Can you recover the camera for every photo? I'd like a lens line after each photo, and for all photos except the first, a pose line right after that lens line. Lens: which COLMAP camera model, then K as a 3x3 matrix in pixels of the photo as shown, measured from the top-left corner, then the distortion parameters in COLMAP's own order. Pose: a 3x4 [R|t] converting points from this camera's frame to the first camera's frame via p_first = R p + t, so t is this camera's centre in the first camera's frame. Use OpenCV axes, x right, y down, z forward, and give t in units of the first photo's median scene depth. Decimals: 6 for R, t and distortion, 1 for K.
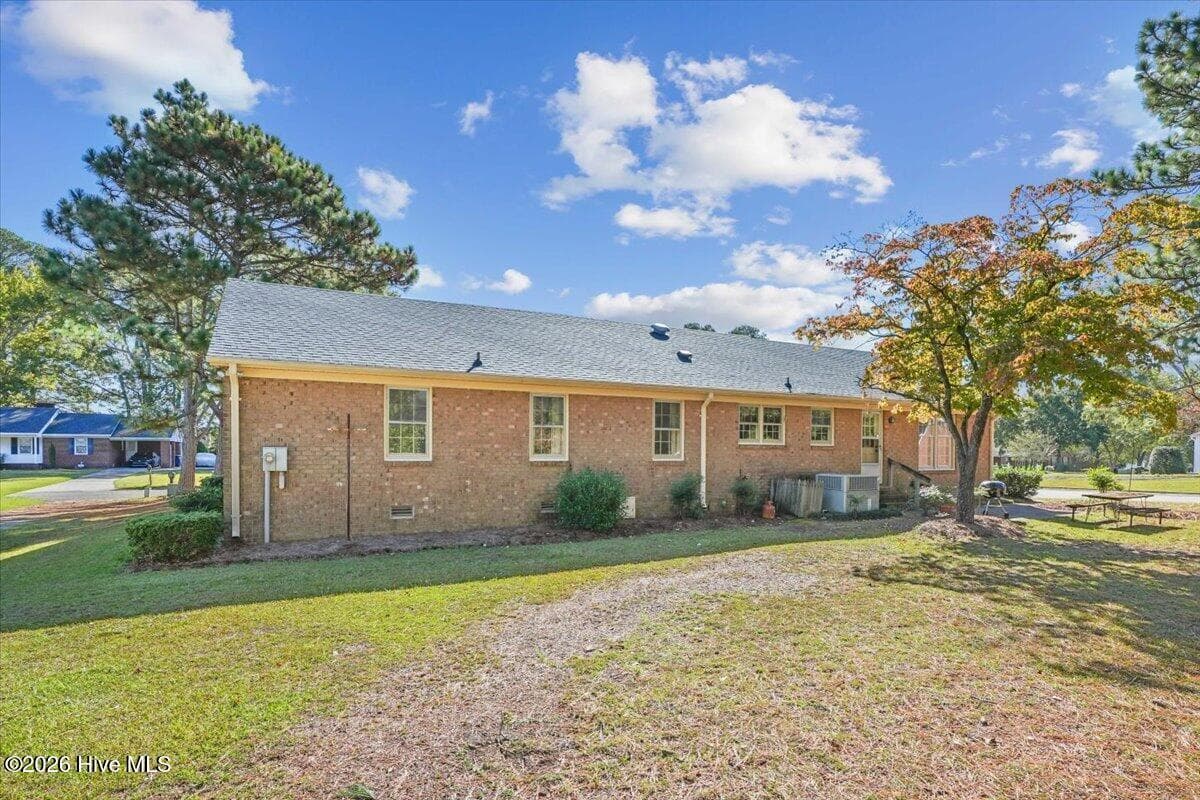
lens RADIAL K [[631.5, 0, 601.6], [0, 631.5, 437.7], [0, 0, 1]] dist [-0.021375, -0.000096]
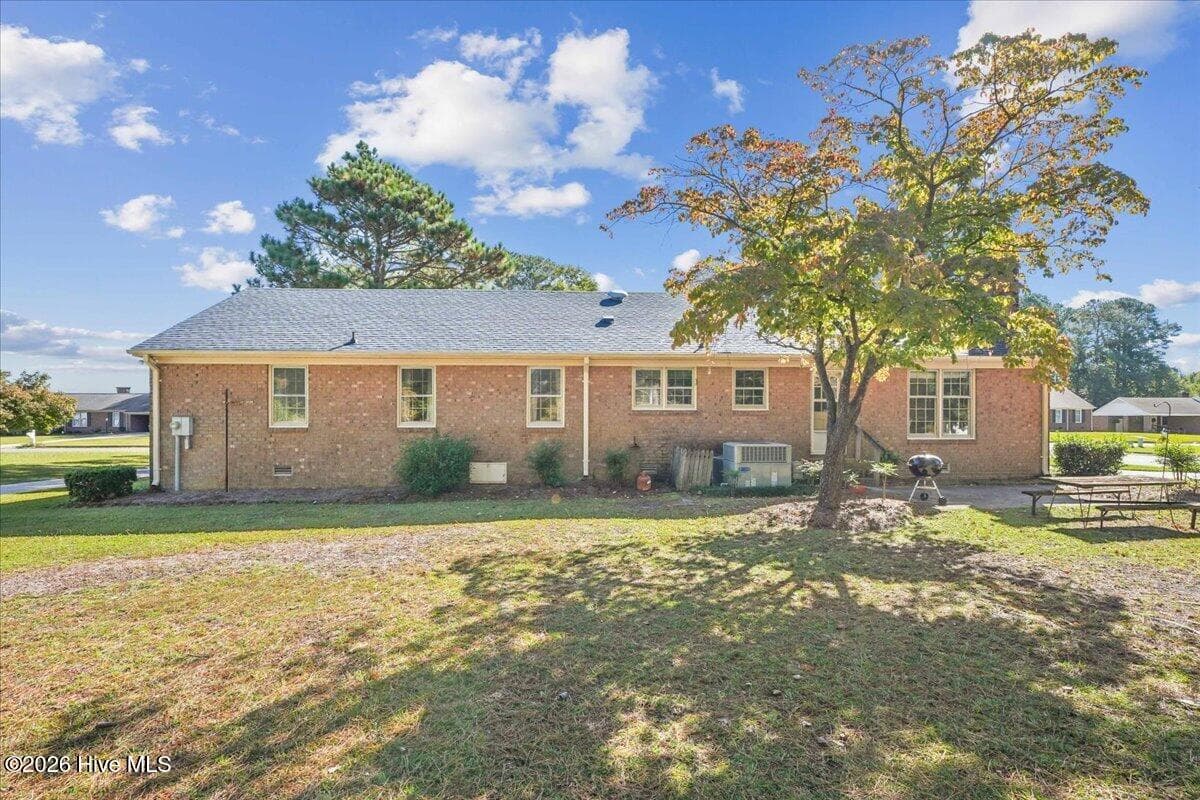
lens RADIAL K [[561.0, 0, 601.5], [0, 561.0, 417.7], [0, 0, 1]] dist [-0.003130, 0.000334]
pose [[0.912624, -0.007599, -0.408729, 0.589166], [0.014887, 0.999782, 0.014653, 0.009889], [0.408529, -0.019458, 0.912538, 0.242423]]
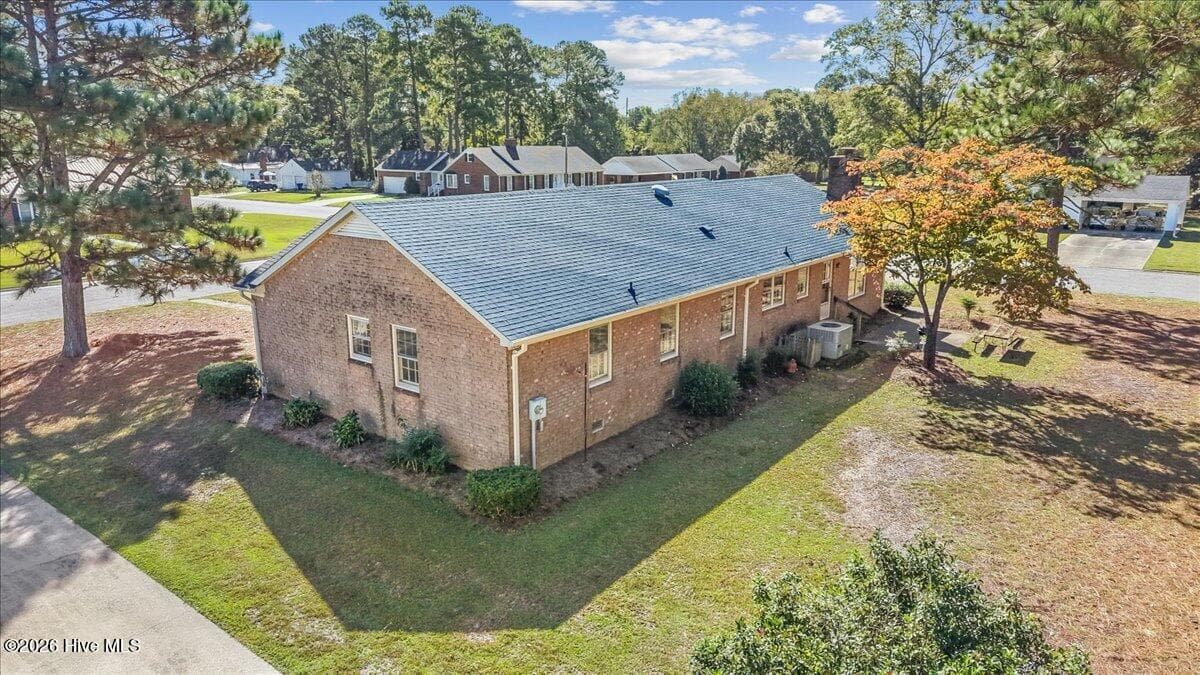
lens RADIAL K [[795.9, 0, 597.5], [0, 795.9, 333.1], [0, 0, 1]] dist [0.043835, -0.047641]
pose [[0.915951, -0.101978, 0.388115, -0.787577], [0.003934, 0.969407, 0.245429, -0.382743], [-0.401270, -0.223274, 0.888331, -0.295639]]
